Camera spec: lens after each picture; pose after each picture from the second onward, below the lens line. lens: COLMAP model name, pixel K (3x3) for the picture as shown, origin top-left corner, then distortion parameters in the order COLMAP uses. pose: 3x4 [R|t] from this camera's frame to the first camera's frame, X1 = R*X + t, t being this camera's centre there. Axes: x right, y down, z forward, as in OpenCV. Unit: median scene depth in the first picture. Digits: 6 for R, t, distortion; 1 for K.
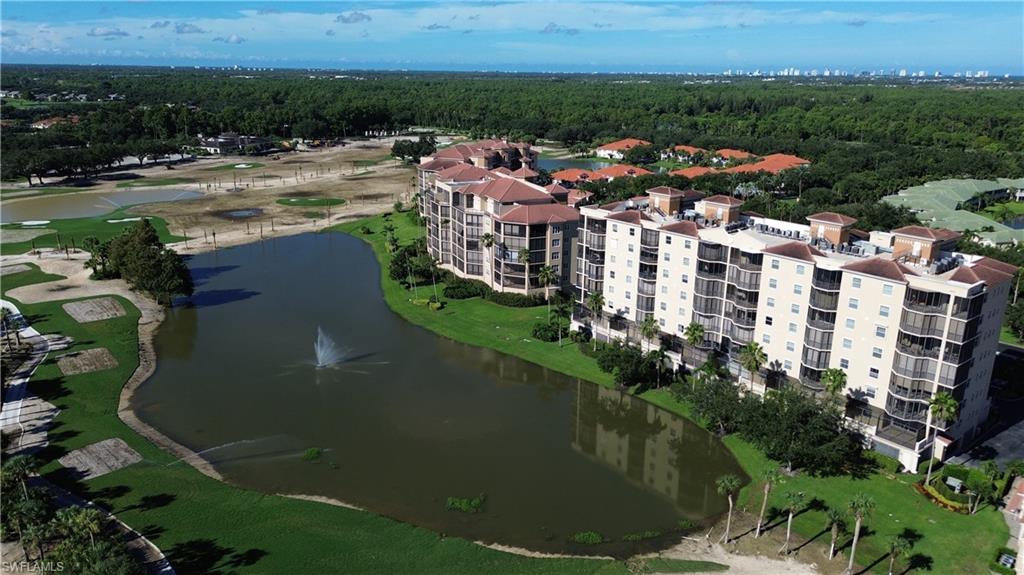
lens RADIAL K [[723.0, 0, 512.0], [0, 723.0, 287.5], [0, 0, 1]] dist [0.087442, -0.095519]
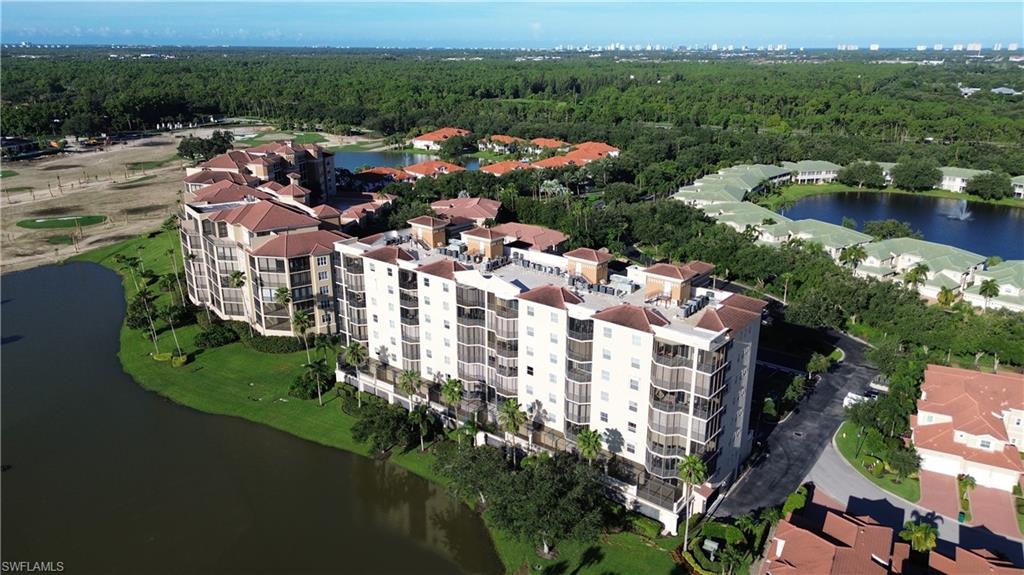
lens RADIAL K [[723.0, 0, 512.0], [0, 723.0, 287.5], [0, 0, 1]] dist [0.087442, -0.095519]
pose [[0.977436, -0.074591, 0.197621, 0.112360], [0.068386, 0.996933, 0.038048, -0.067417], [-0.199853, -0.023675, 0.979540, 0.084783]]
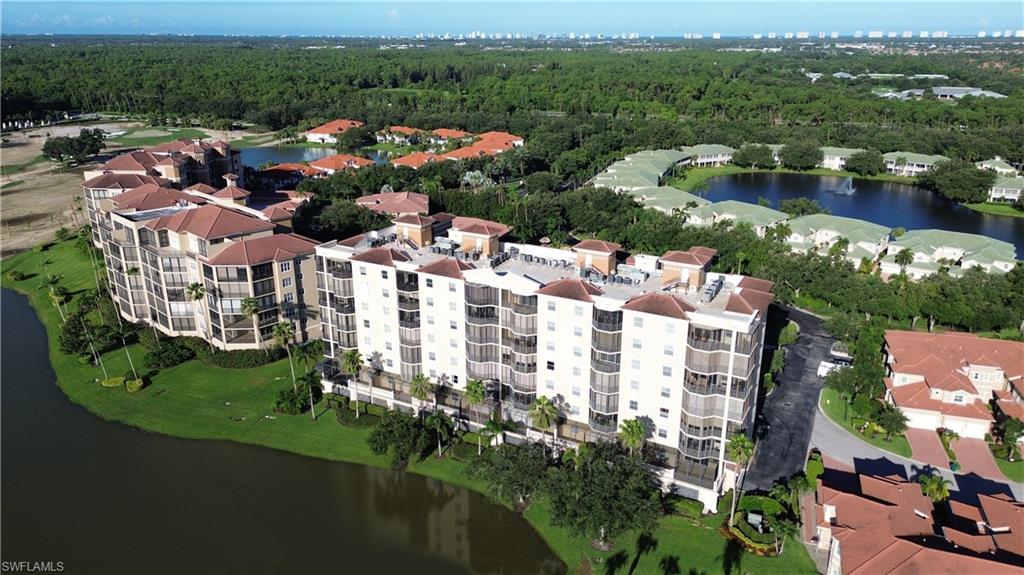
lens RADIAL K [[723.0, 0, 512.0], [0, 723.0, 287.5], [0, 0, 1]] dist [0.087442, -0.095519]
pose [[0.922810, -0.136735, 0.360173, -0.003660], [0.119901, 0.990400, 0.068790, -0.084771], [-0.366122, -0.020295, 0.930346, 0.127271]]
